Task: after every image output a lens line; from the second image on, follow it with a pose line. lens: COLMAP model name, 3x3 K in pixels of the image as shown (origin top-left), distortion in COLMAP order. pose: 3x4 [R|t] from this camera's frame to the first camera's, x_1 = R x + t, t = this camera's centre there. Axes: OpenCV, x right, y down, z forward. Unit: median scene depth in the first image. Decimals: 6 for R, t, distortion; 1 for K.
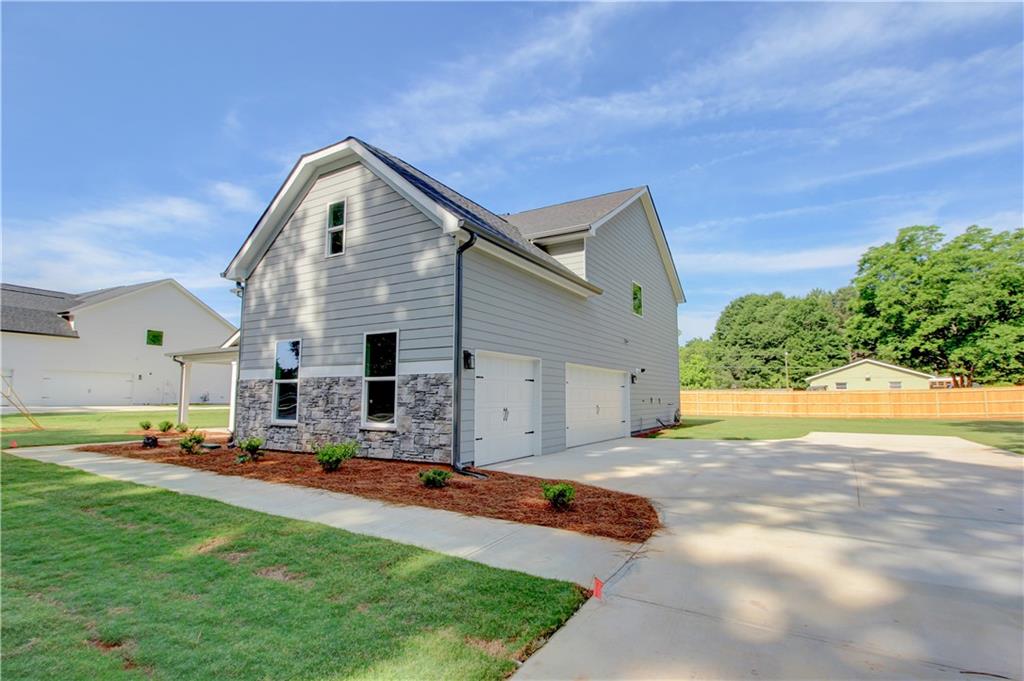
lens RADIAL K [[485.6, 0, 536.6], [0, 485.6, 355.2], [0, 0, 1]] dist [-0.029133, -0.000335]
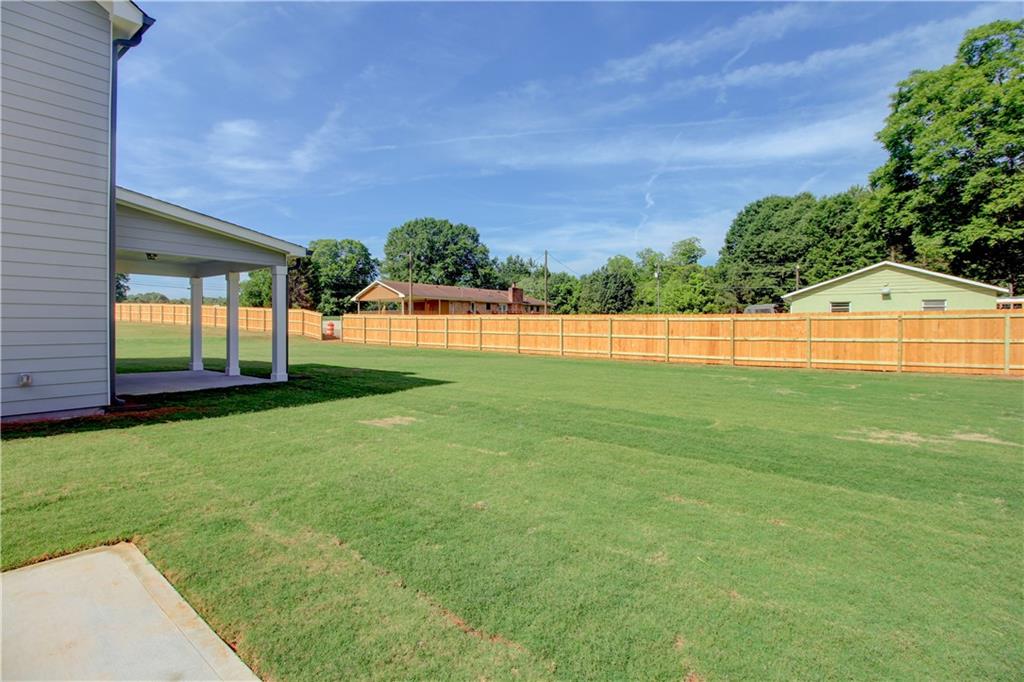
lens RADIAL K [[485.6, 0, 522.2], [0, 485.6, 331.5], [0, 0, 1]] dist [-0.029133, -0.000335]
pose [[0.993885, 0.004685, -0.110322, 0.159273], [0.006526, 0.994861, 0.101038, 0.016336], [0.110228, -0.101140, 0.988747, 0.189079]]
